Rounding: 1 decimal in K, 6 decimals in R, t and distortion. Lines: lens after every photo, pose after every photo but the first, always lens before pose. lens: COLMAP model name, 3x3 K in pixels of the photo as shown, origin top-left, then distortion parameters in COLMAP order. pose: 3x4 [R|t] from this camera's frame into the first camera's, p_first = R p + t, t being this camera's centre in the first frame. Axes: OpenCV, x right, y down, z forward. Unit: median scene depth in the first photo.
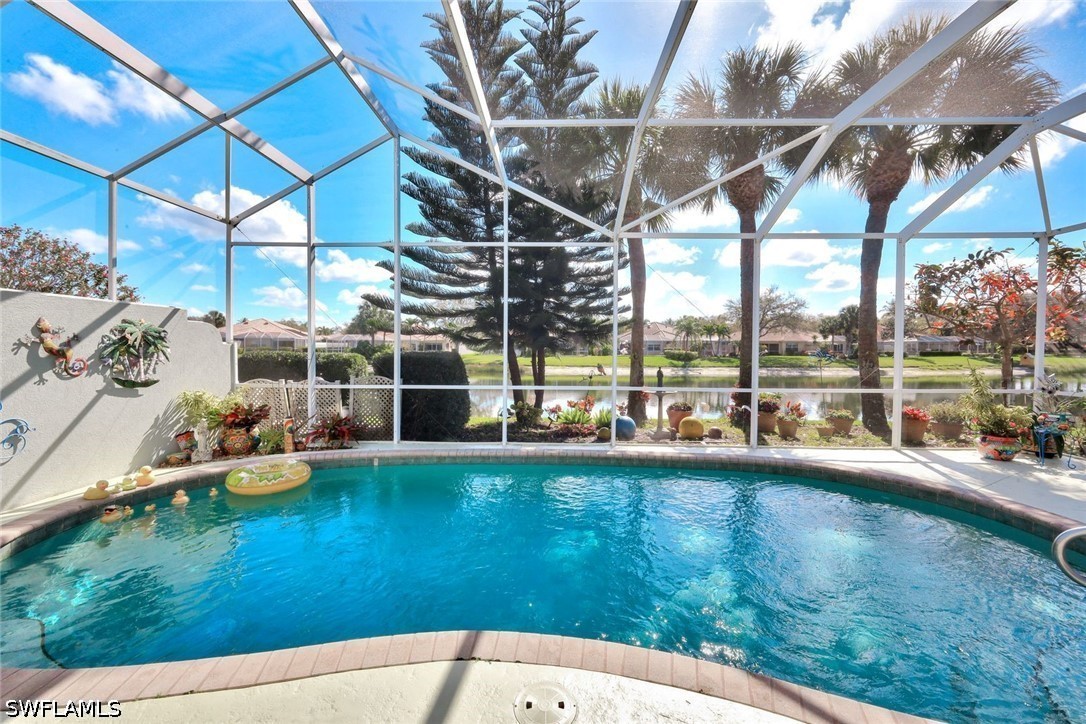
lens RADIAL K [[437.5, 0, 544.5], [0, 437.5, 356.4], [0, 0, 1]] dist [0.000030, -0.000015]
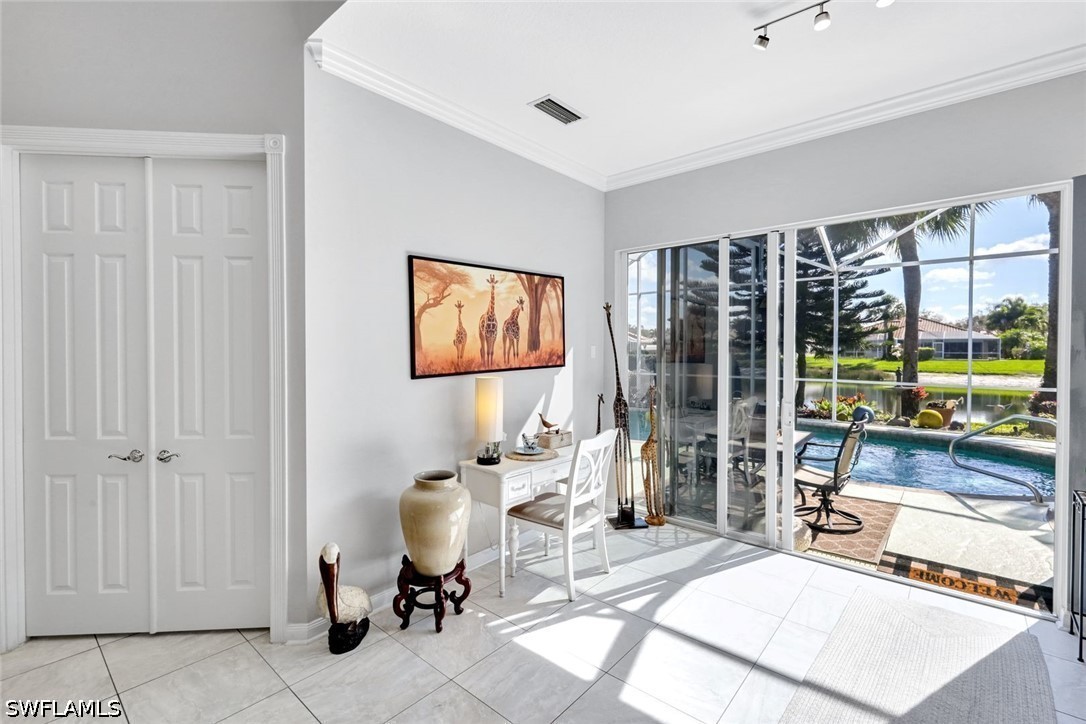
lens RADIAL K [[490.3, 0, 546.6], [0, 490.3, 356.1], [0, 0, 1]] dist [0.000475, 0.000005]
pose [[0.766357, 0.011612, -0.642310, 0.414424], [-0.013351, 0.999909, 0.002147, 0.002417], [0.642276, 0.006930, 0.766442, -0.689322]]
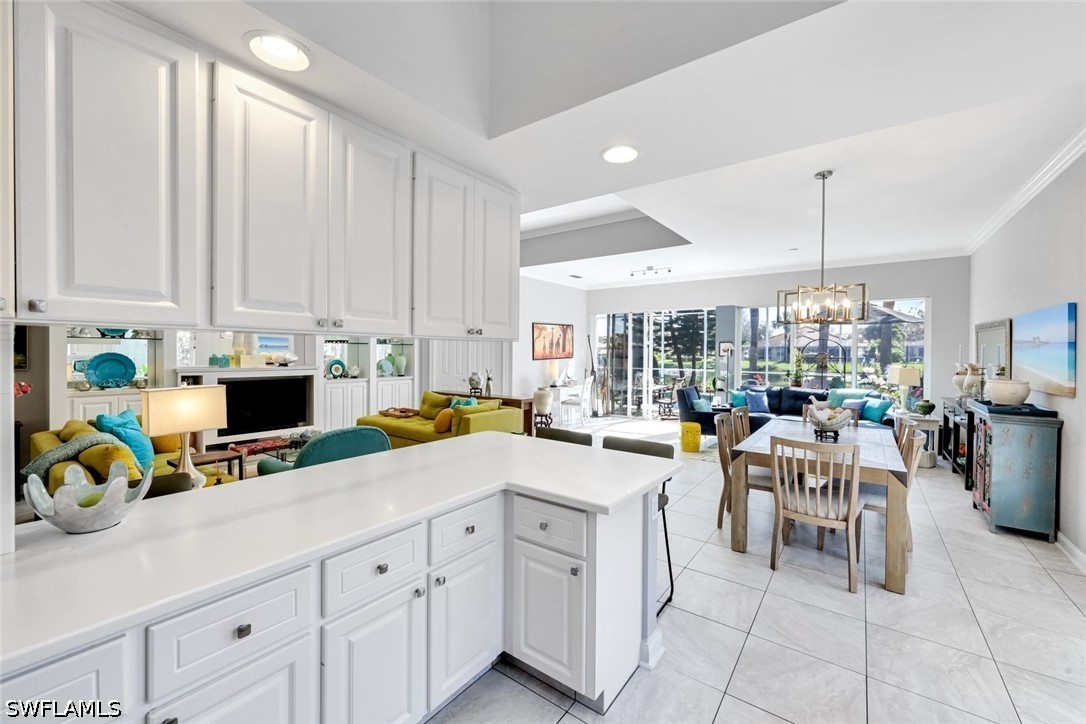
lens RADIAL K [[437.5, 0, 541.9], [0, 437.5, 357.1], [0, 0, 1]] dist [0.000030, -0.000015]
pose [[0.812333, 0.015356, -0.582992, 1.643886], [-0.020326, 0.999791, -0.001987, 0.051369], [0.582840, 0.013464, 0.812476, -3.078643]]
